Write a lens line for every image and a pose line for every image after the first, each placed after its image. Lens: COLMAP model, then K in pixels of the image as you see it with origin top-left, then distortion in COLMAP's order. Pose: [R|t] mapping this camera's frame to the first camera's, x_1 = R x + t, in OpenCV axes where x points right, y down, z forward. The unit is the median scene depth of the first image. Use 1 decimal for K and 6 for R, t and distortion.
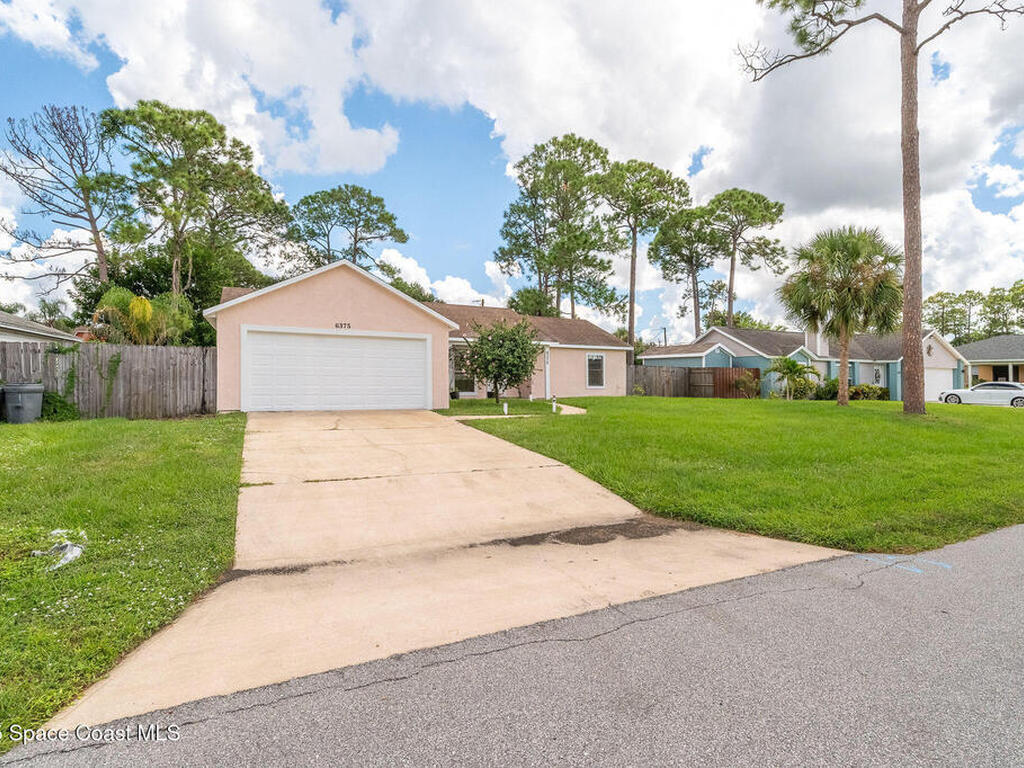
lens RADIAL K [[522.2, 0, 513.8], [0, 522.2, 364.3], [0, 0, 1]] dist [0.000251, 0.000208]
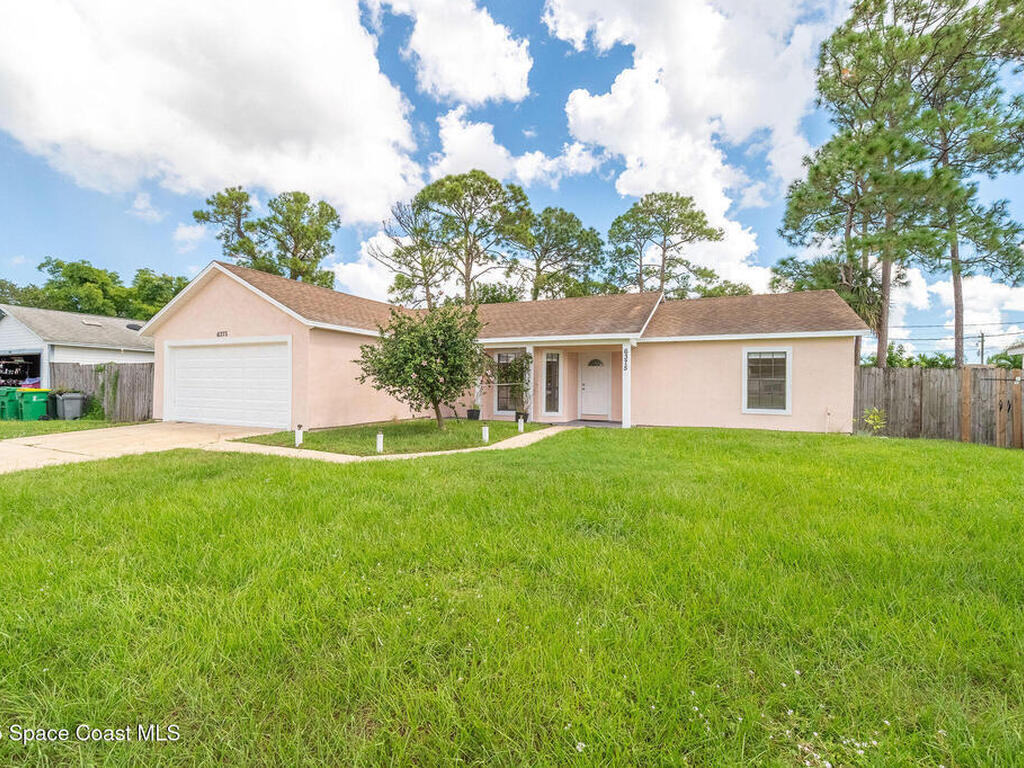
lens RADIAL K [[461.5, 0, 512.0], [0, 461.5, 384.0], [0, 0, 1]] dist [0.000995, 0.000089]
pose [[0.630543, -0.009724, -0.776094, 0.211445], [0.013427, 0.999909, -0.001619, 0.007669], [0.776038, -0.009399, 0.630616, 0.297121]]
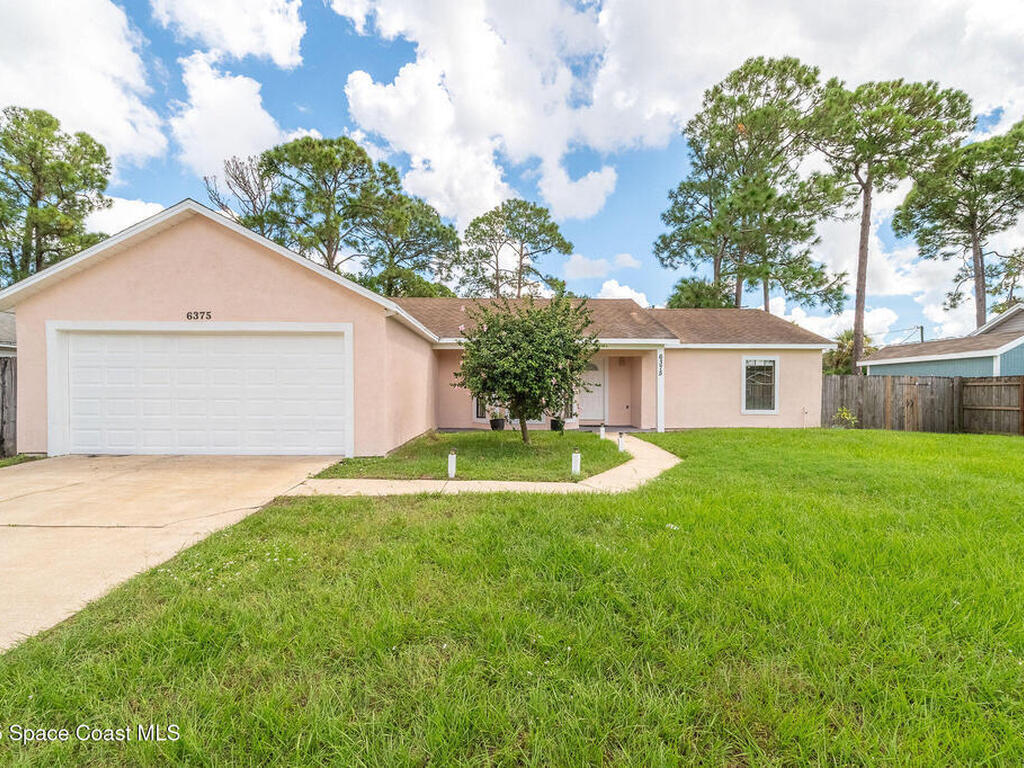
lens RADIAL K [[461.9, 0, 515.9], [0, 461.9, 406.2], [0, 0, 1]] dist [-0.001014, 0.000078]
pose [[0.901801, 0.006207, -0.432107, 0.078233], [0.016353, 0.998691, 0.048472, 0.003575], [0.431842, -0.050778, 0.900519, 0.228072]]
